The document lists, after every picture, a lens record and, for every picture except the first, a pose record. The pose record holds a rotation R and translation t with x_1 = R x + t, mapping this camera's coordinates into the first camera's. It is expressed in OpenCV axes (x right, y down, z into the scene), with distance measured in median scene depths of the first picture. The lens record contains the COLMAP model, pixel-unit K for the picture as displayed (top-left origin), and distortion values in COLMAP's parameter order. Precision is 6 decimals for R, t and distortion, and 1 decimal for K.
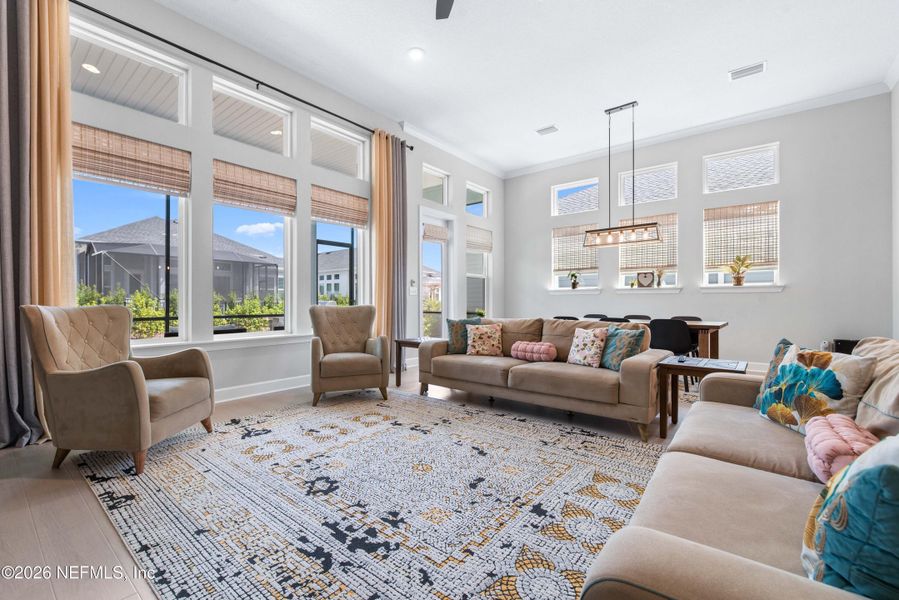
lens RADIAL K [[386.0, 0, 442.9], [0, 386.0, 302.8], [0, 0, 1]] dist [0.008125, 0.000032]
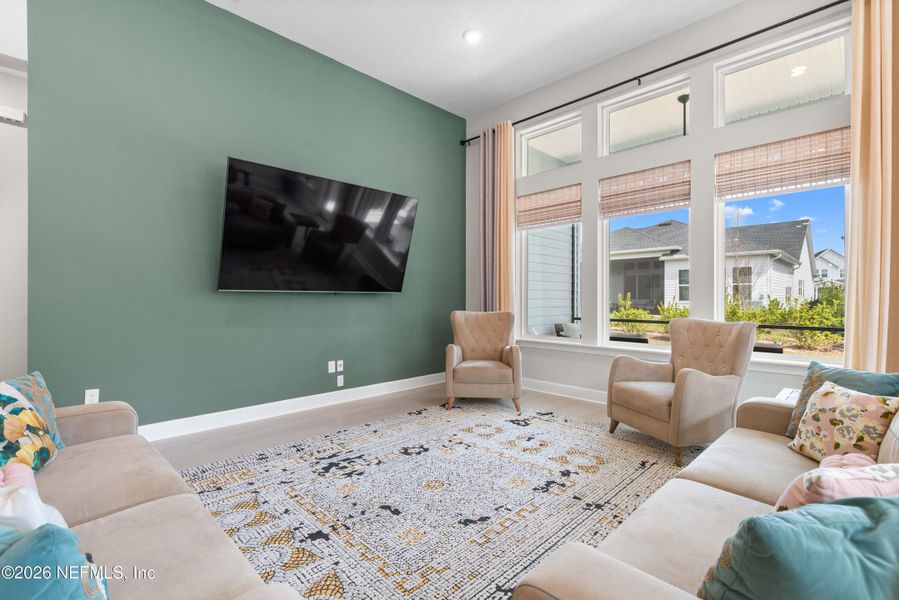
lens RADIAL K [[401.5, 0, 443.6], [0, 401.5, 303.1], [0, 0, 1]] dist [0.009658, 0.000044]
pose [[-0.110151, 0.011184, -0.993852, 1.161507], [-0.002771, 0.999929, 0.011560, -0.070584], [0.993911, 0.004028, -0.110112, 1.346102]]
